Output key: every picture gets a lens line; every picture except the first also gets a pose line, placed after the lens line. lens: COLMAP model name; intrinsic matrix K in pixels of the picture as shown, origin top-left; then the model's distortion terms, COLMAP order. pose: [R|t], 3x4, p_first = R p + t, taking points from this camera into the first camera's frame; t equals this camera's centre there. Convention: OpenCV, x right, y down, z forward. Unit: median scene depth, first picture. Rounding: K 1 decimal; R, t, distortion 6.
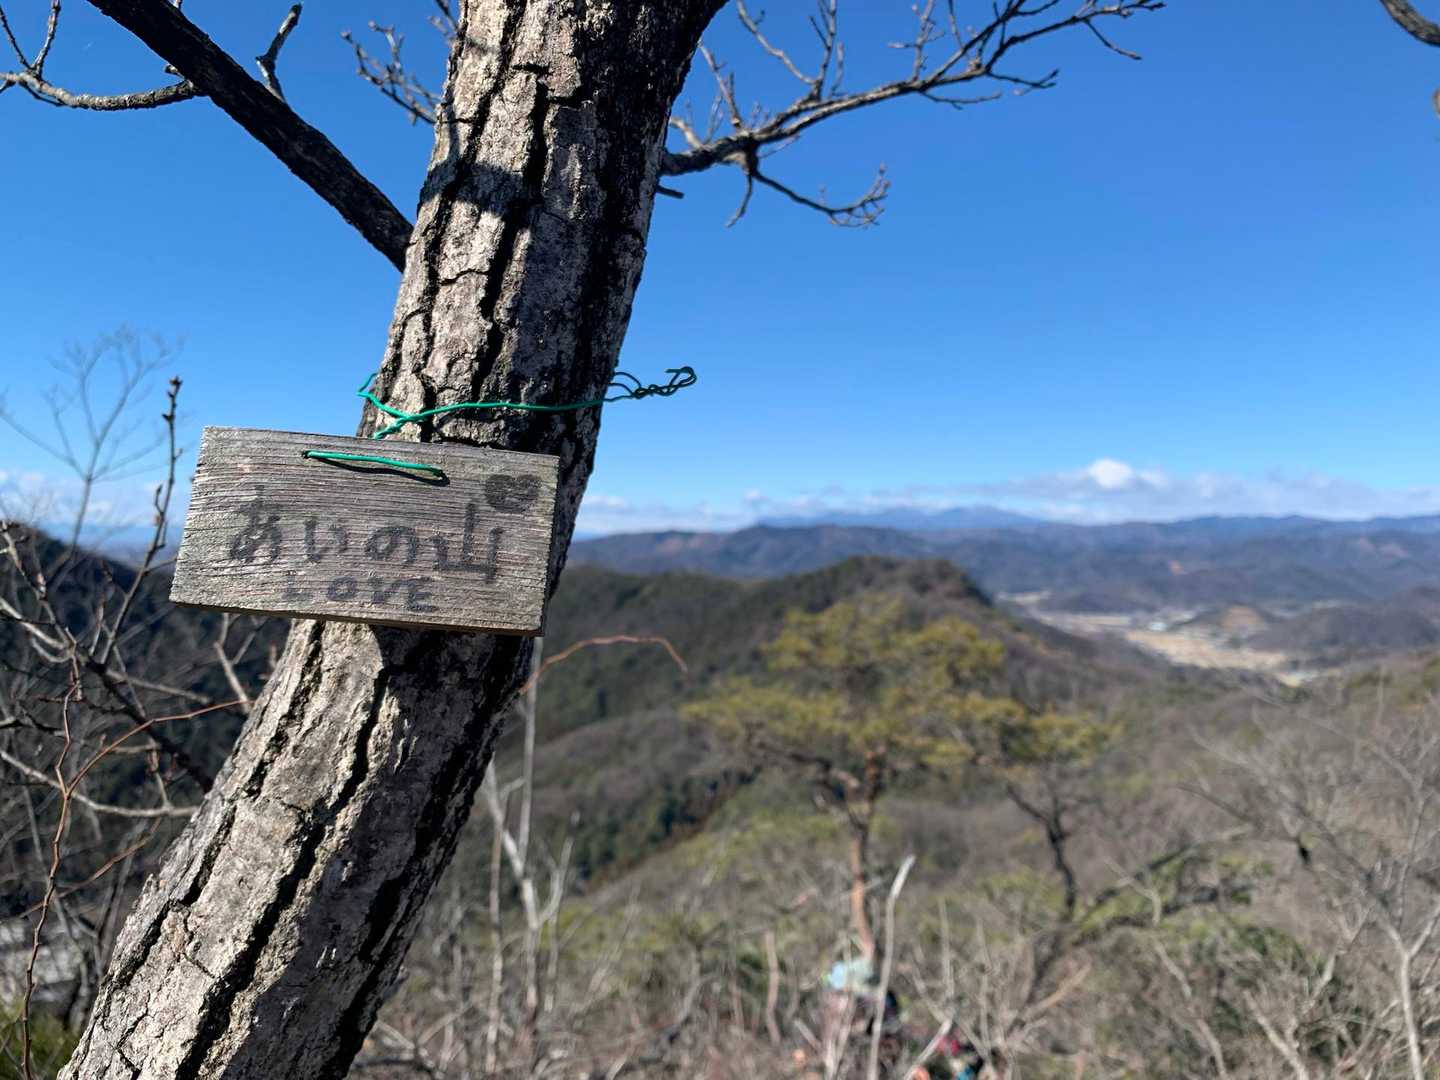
lens RADIAL K [[1120.0, 0, 720.0], [0, 1120.0, 540.0], [0, 0, 1]] dist [-0.003529, -0.001262]
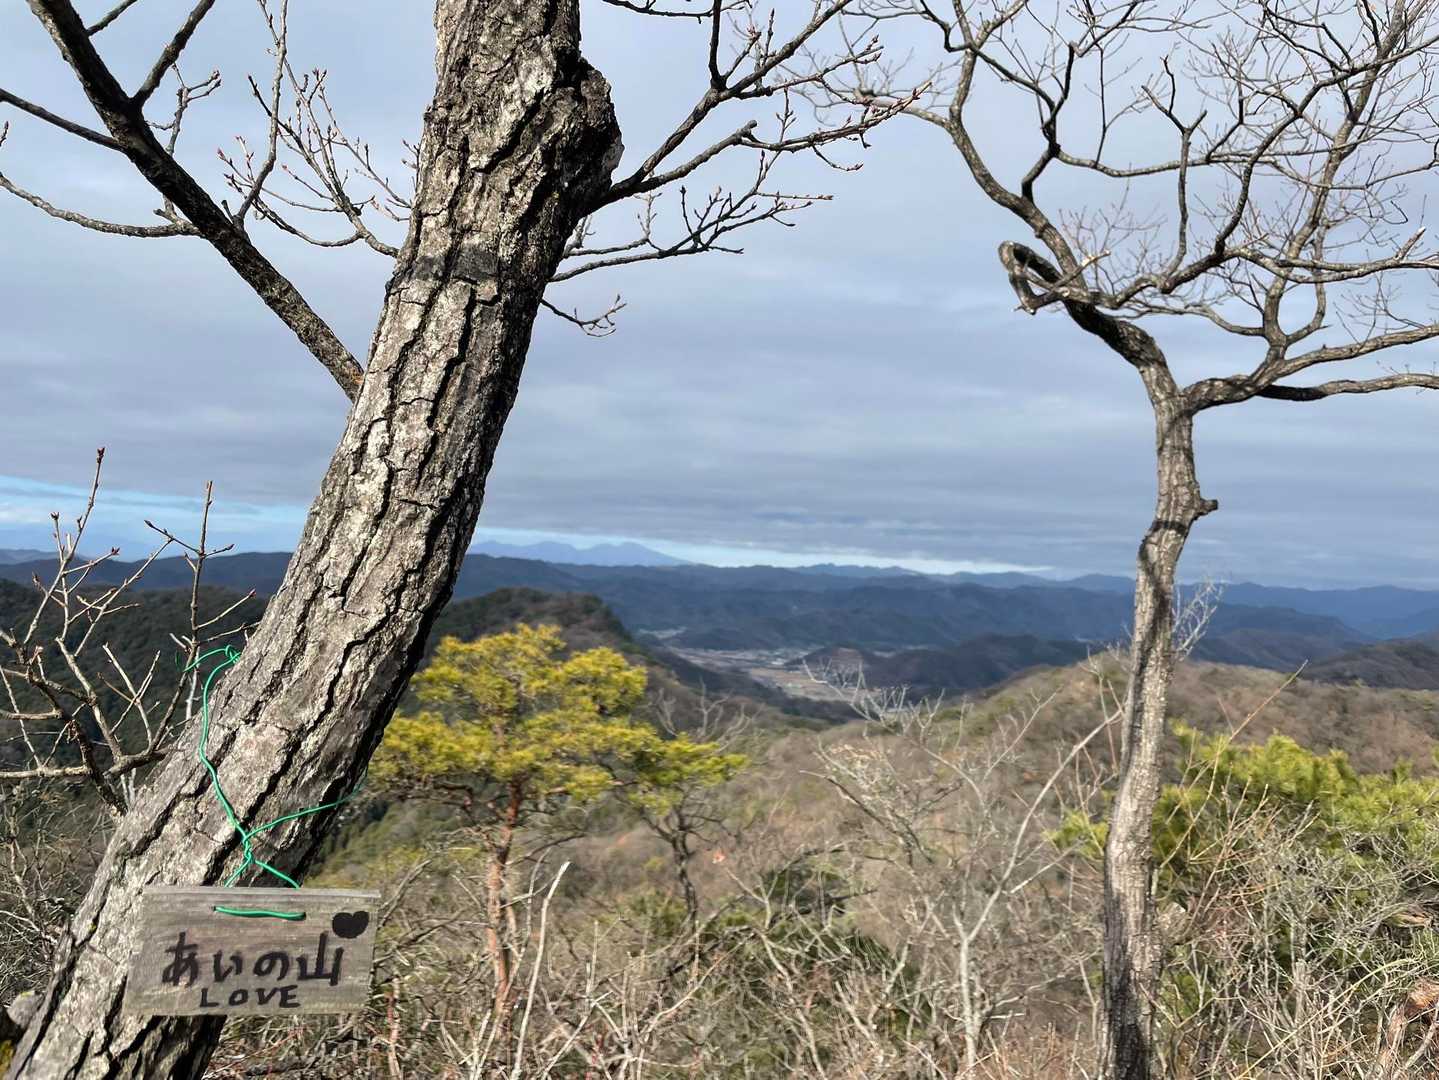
lens RADIAL K [[1094.8, 0, 687.7], [0, 1094.8, 489.4], [0, 0, 1]] dist [-0.005310, -0.001200]
pose [[0.957045, 0.074167, 0.280294, -0.286479], [-0.052650, 0.995112, -0.083542, 0.003556], [-0.285120, 0.065196, 0.956272, -0.619215]]
